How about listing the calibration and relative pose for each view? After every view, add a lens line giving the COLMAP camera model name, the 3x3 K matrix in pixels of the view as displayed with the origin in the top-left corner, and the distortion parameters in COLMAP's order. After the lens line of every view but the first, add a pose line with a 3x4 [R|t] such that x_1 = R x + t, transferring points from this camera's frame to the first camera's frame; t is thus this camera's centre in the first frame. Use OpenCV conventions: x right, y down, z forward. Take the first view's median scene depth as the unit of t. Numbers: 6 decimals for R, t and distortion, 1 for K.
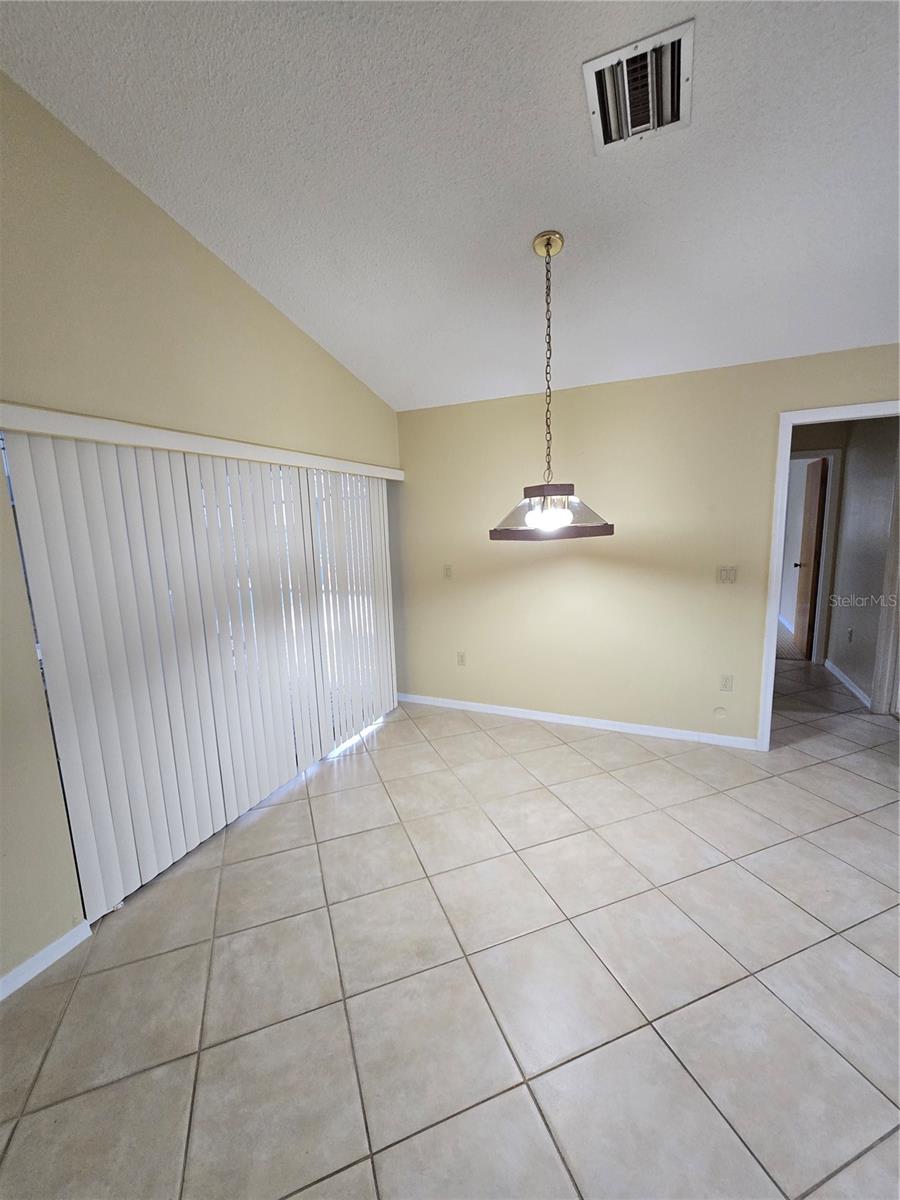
lens RADIAL K [[493.2, 0, 445.3], [0, 493.2, 598.0], [0, 0, 1]] dist [0.004485, -0.000066]
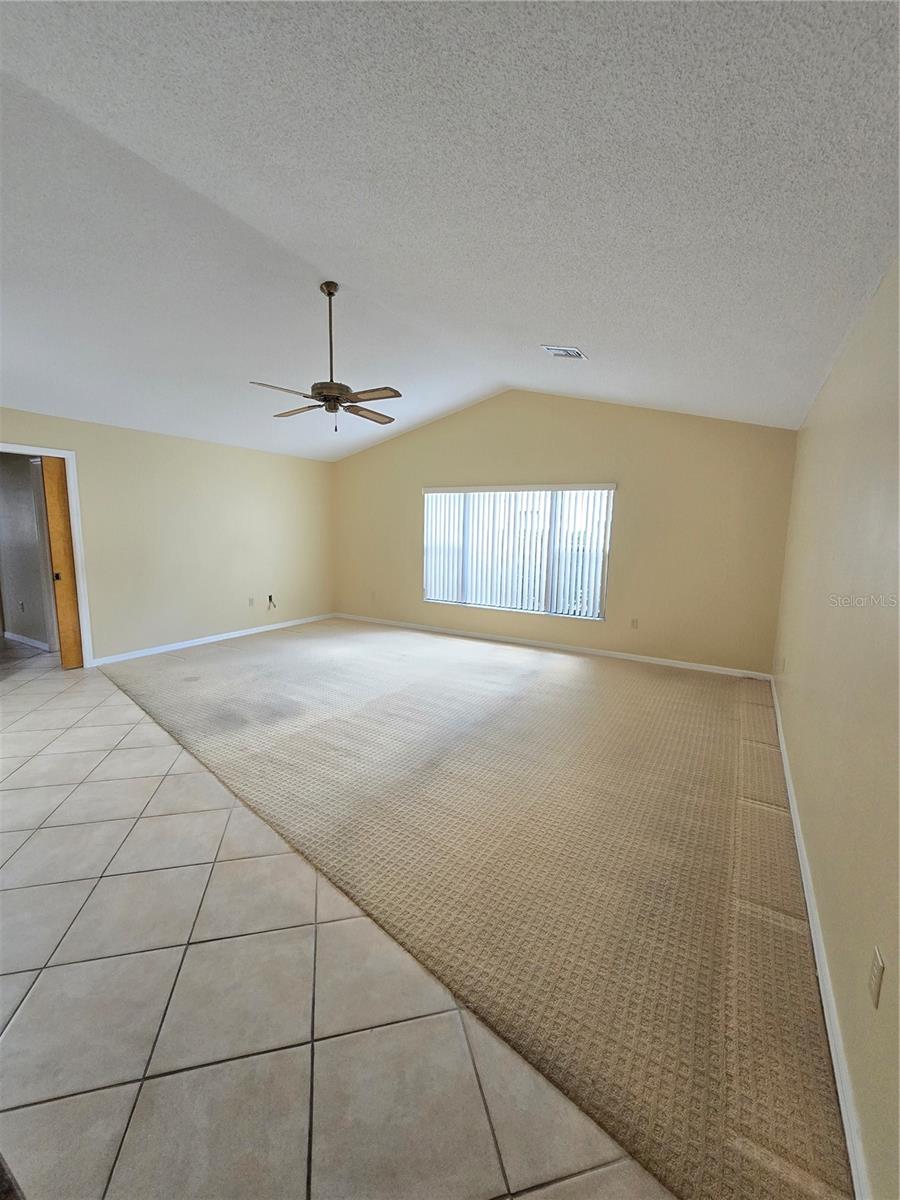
lens RADIAL K [[493.2, 0, 445.3], [0, 493.2, 598.0], [0, 0, 1]] dist [0.004485, -0.000066]
pose [[0.122998, -0.113756, 0.985866, -0.669693], [0.135715, 0.986004, 0.096840, 0.147278], [-0.983083, 0.121886, 0.136715, -0.586758]]
